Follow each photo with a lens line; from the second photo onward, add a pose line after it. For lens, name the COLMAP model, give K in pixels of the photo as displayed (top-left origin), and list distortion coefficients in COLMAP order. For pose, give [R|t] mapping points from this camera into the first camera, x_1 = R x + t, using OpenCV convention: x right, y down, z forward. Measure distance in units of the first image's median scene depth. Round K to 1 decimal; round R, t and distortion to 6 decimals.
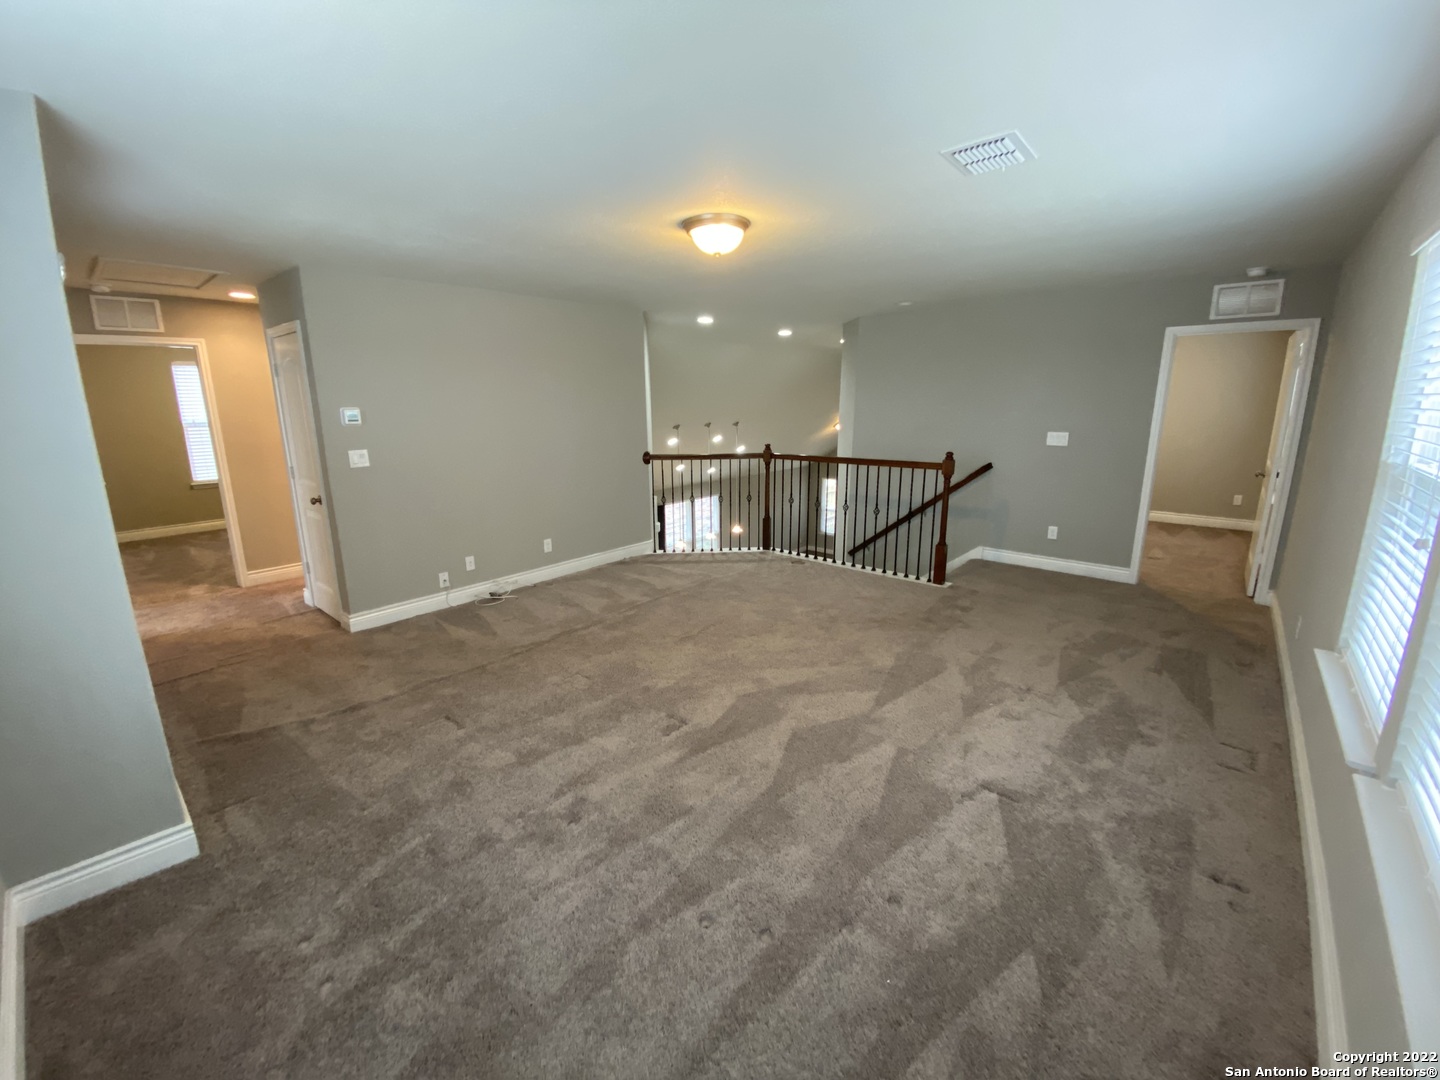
lens RADIAL K [[578.2, 0, 714.8], [0, 578.2, 532.7], [0, 0, 1]] dist [0.025165, -0.021319]
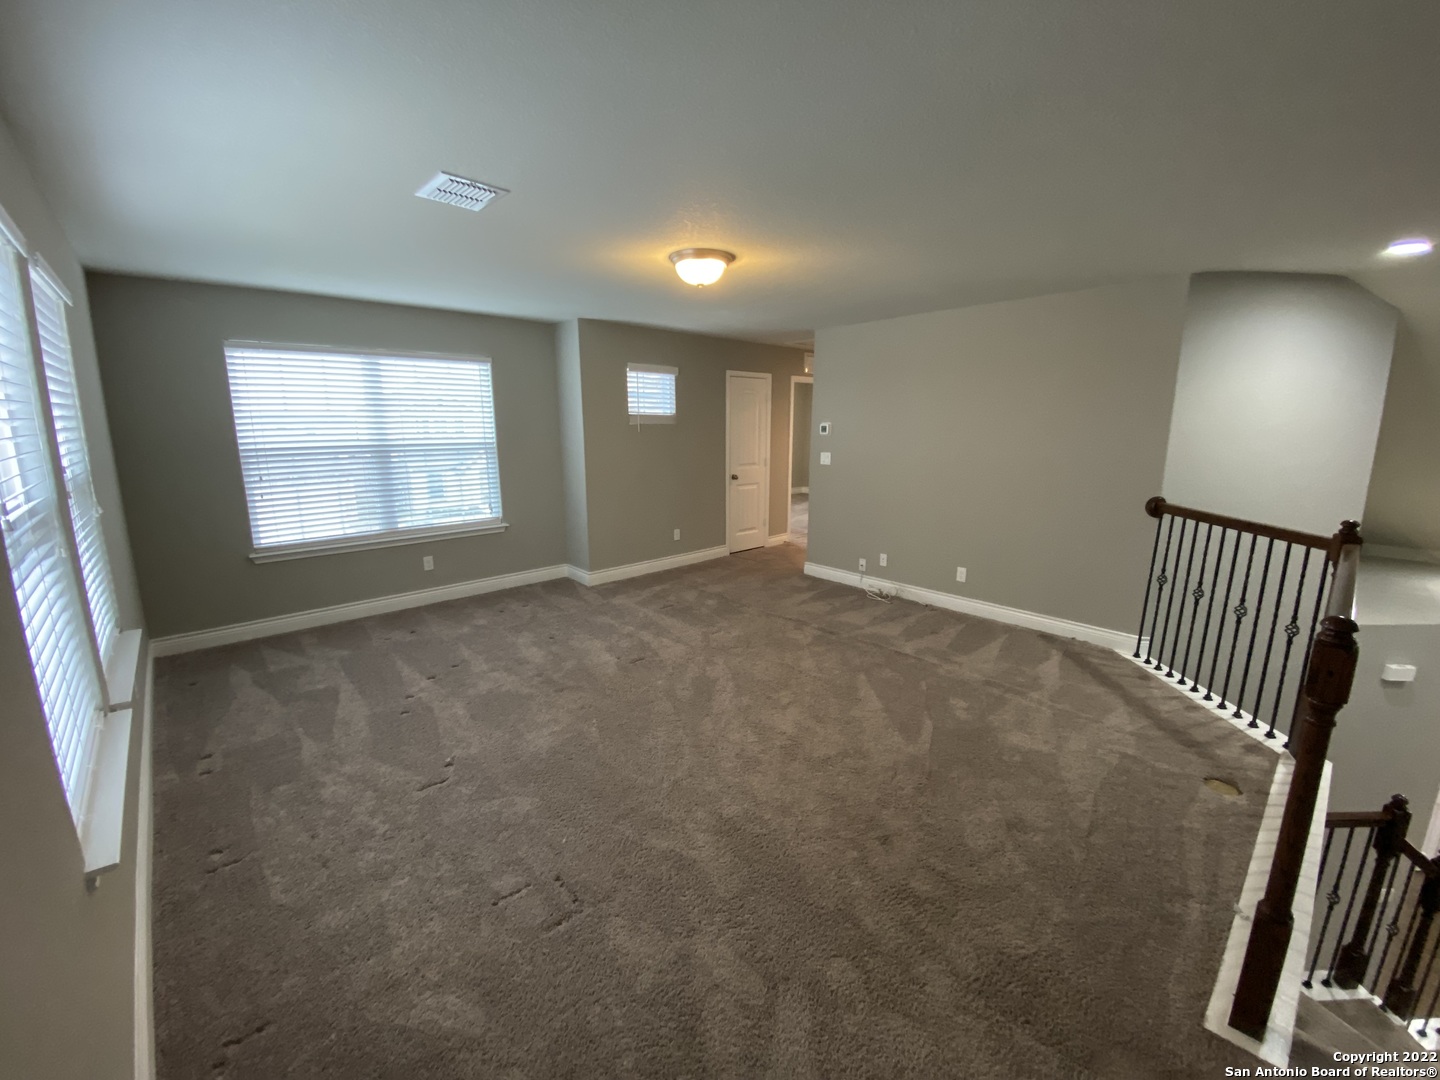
lens RADIAL K [[578.2, 0, 714.8], [0, 578.2, 532.7], [0, 0, 1]] dist [0.025165, -0.021319]
pose [[-0.121248, 0.194340, -0.973412, 0.631496], [-0.224611, 0.949840, 0.217611, -0.151228], [0.966876, 0.245024, -0.071515, 0.676527]]
